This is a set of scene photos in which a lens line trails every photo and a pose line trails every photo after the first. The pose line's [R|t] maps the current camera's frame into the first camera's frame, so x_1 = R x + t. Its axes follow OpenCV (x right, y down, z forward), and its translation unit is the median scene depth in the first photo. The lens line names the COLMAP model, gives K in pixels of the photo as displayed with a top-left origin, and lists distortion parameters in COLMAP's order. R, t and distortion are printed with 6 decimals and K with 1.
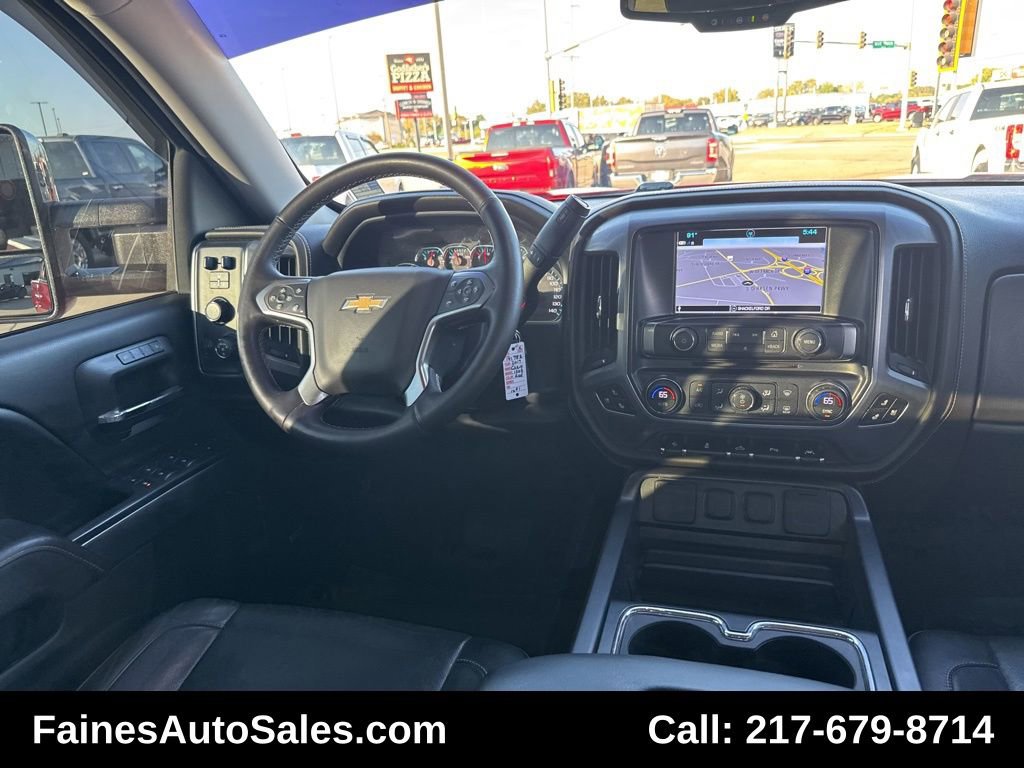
lens RADIAL K [[729.6, 0, 520.1], [0, 729.6, 391.4], [0, 0, 1]] dist [0.039929, -0.049466]
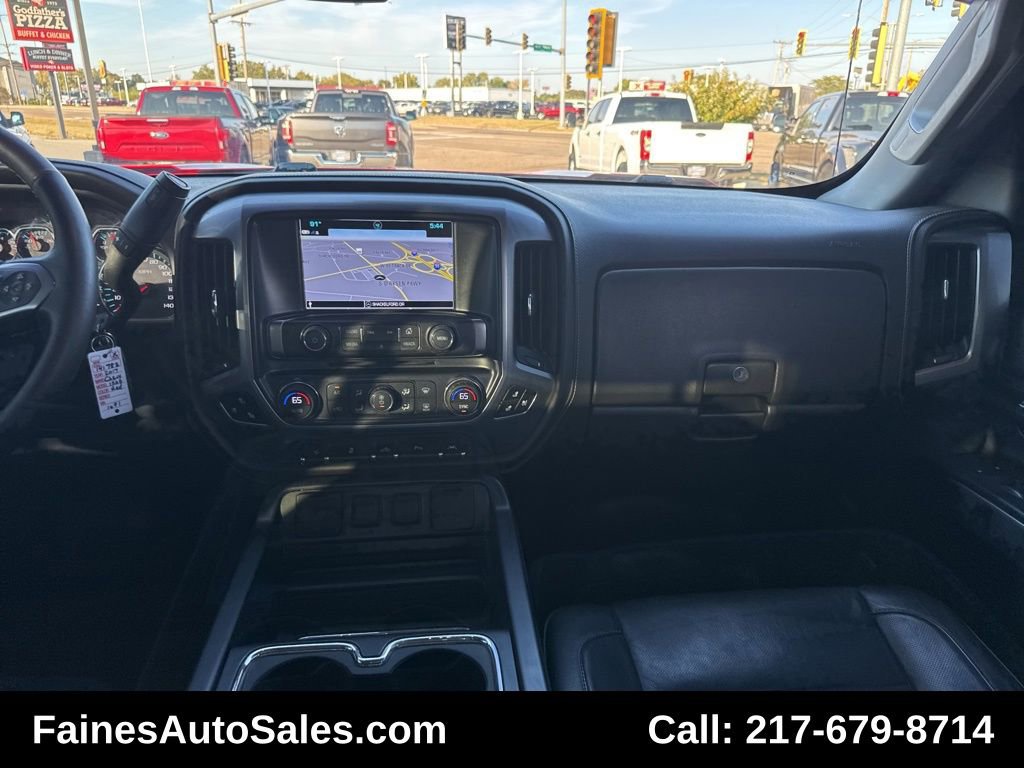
lens RADIAL K [[729.6, 0, 516.5], [0, 729.6, 386.4], [0, 0, 1]] dist [0.039929, -0.049466]
pose [[0.920019, -0.062231, 0.386901, 0.080278], [0.055557, 0.998051, 0.028421, -0.019136], [-0.387915, -0.004653, 0.921683, 0.047136]]
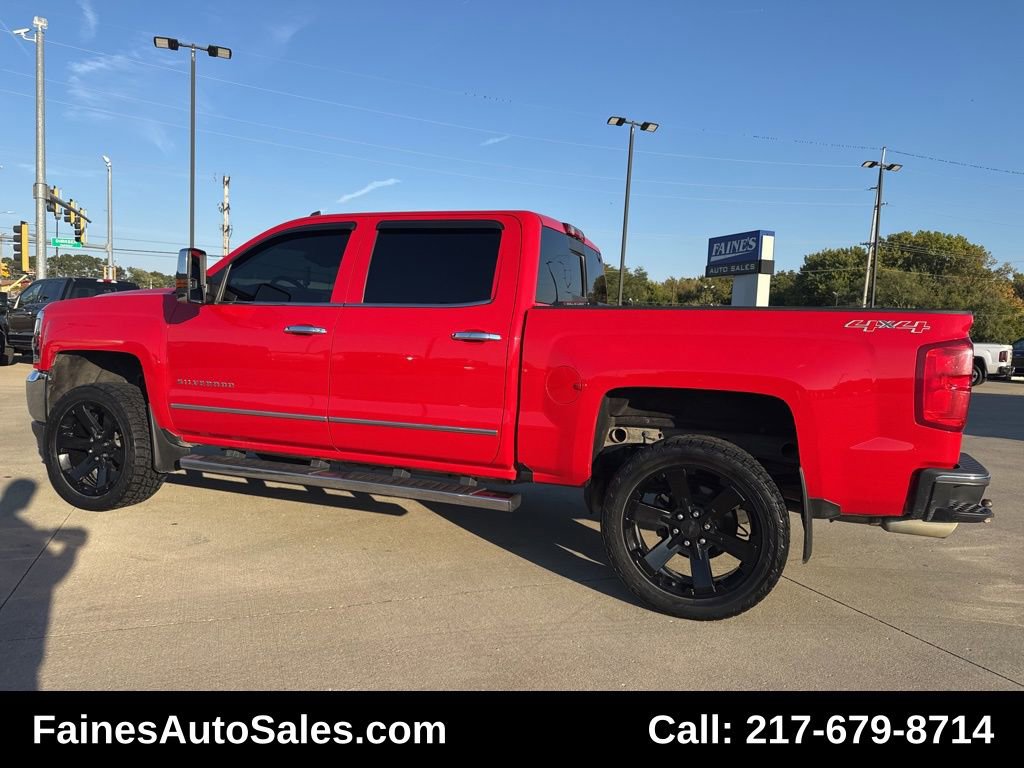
lens RADIAL K [[729.6, 0, 505.4], [0, 729.6, 378.2], [0, 0, 1]] dist [0.039929, -0.049466]
pose [[0.087363, -0.002700, 0.996173, -4.036807], [0.277861, 0.960375, -0.021765, 0.672408], [-0.956640, 0.278699, 0.084651, -0.487405]]
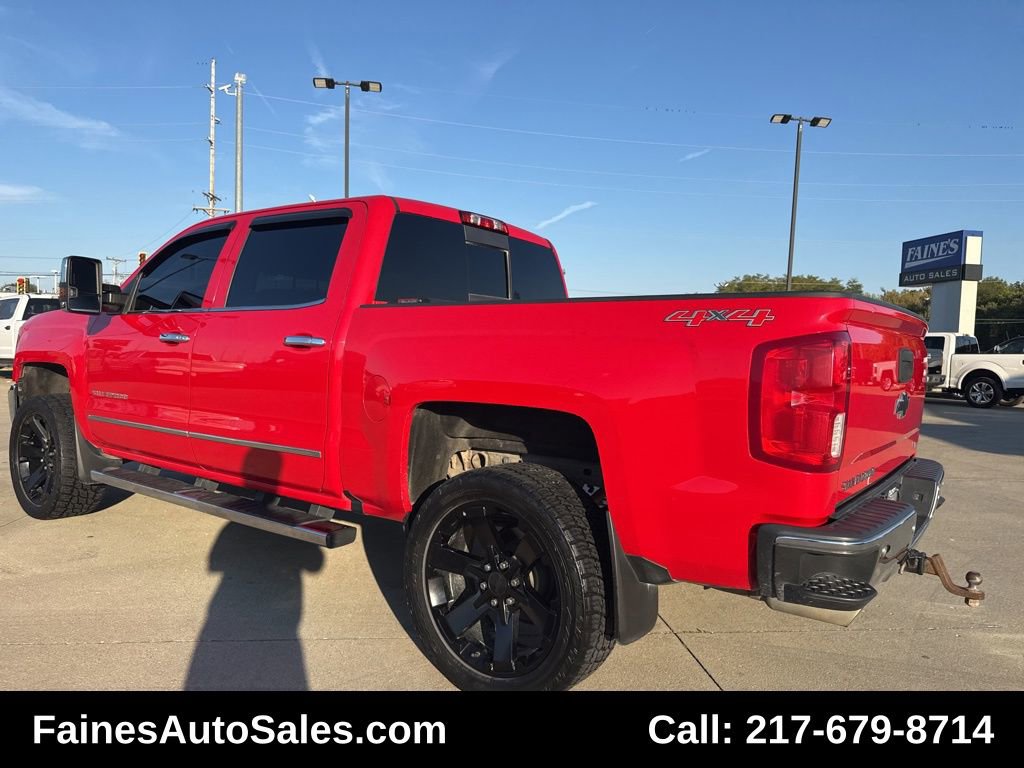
lens RADIAL K [[729.6, 0, 510.0], [0, 729.6, 384.3], [0, 0, 1]] dist [0.039929, -0.049466]
pose [[0.343383, 0.018569, 0.939012, -3.197289], [0.252623, 0.961132, -0.111387, 1.054120], [-0.904583, 0.275465, 0.325345, -1.713778]]
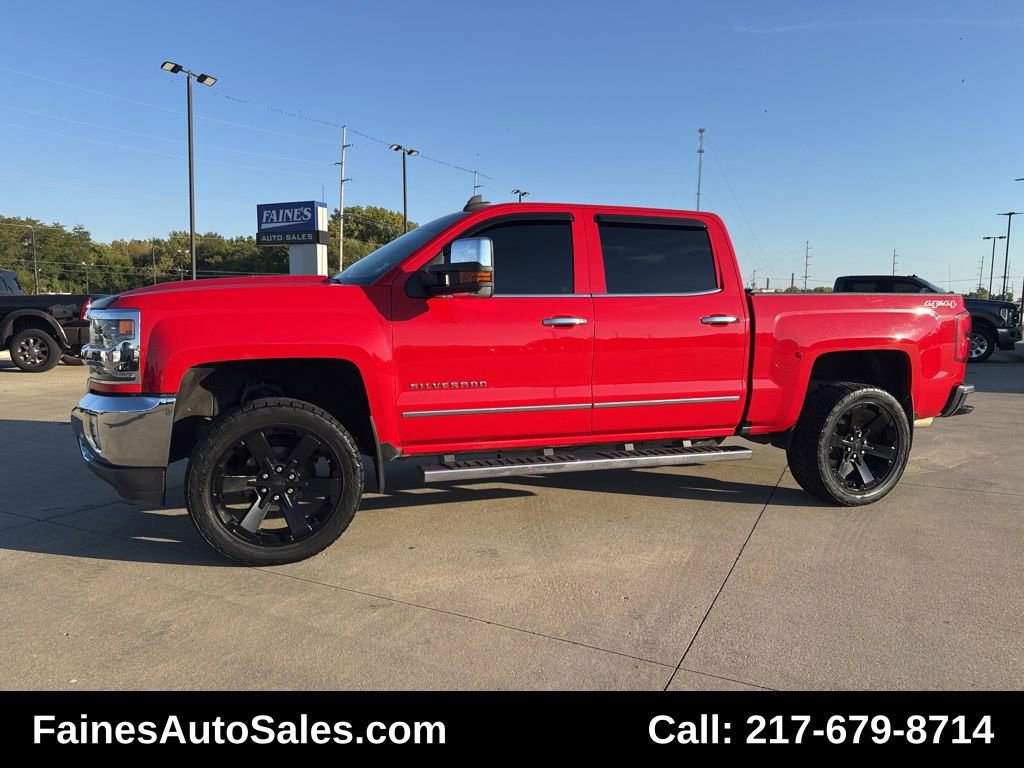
lens RADIAL K [[729.6, 0, 508.6], [0, 729.6, 385.6], [0, 0, 1]] dist [0.039929, -0.049466]
pose [[-0.594983, -0.029355, 0.803202, -3.294102], [0.283196, 0.927588, 0.243683, -0.545967], [-0.752194, 0.372451, -0.543585, 2.920368]]
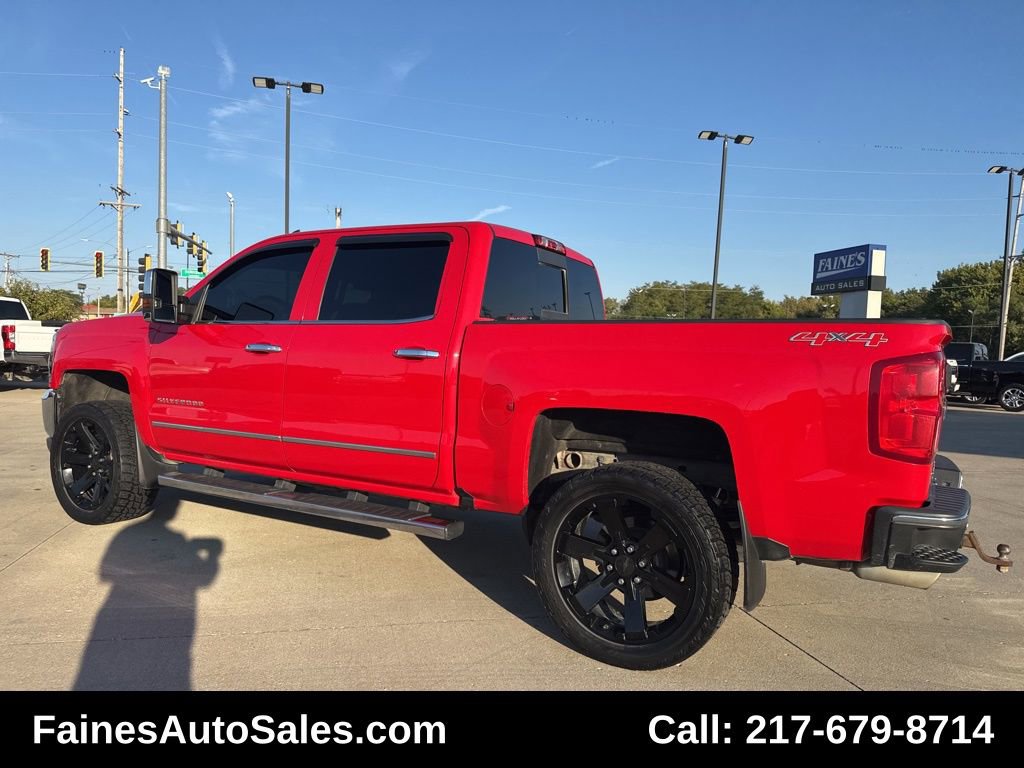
lens RADIAL K [[729.6, 0, 504.1], [0, 729.6, 386.6], [0, 0, 1]] dist [0.039929, -0.049466]
pose [[0.237355, 0.017941, 0.971257, -3.731037], [0.265141, 0.960670, -0.082540, 0.873535], [-0.934539, 0.277112, 0.223263, -1.133861]]
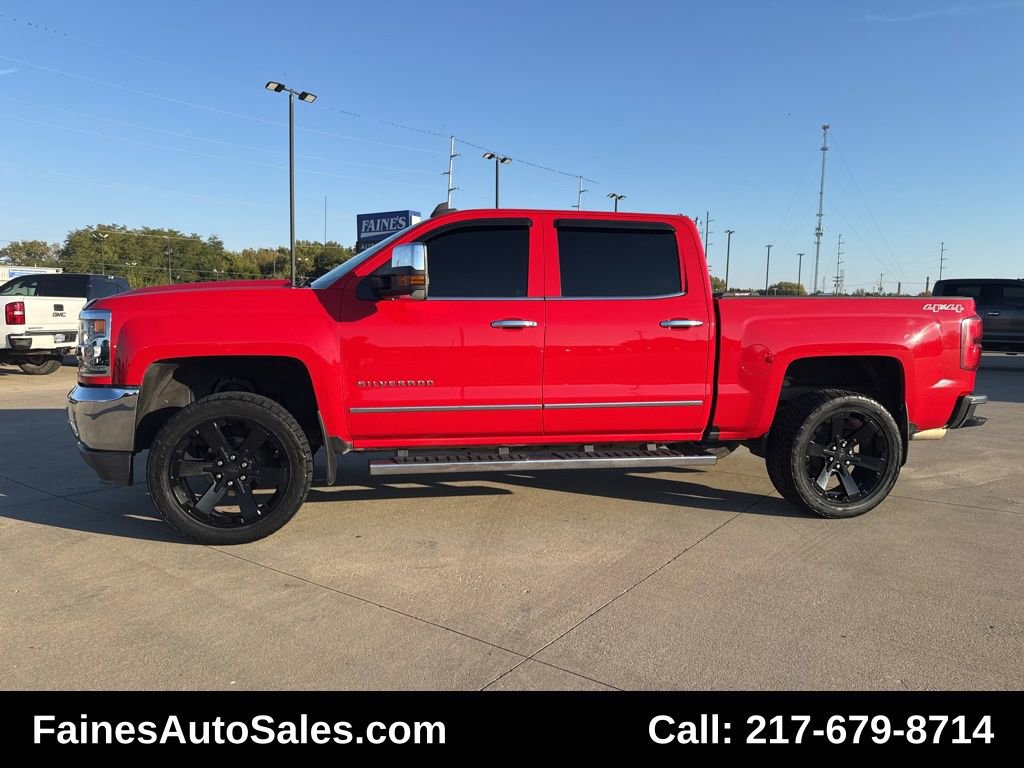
lens RADIAL K [[729.6, 0, 506.4], [0, 729.6, 388.3], [0, 0, 1]] dist [0.039929, -0.049466]
pose [[-0.466927, -0.036520, 0.883541, -3.811963], [0.298814, 0.933859, 0.196515, -0.320185], [-0.832280, 0.355772, -0.425132, 2.366207]]
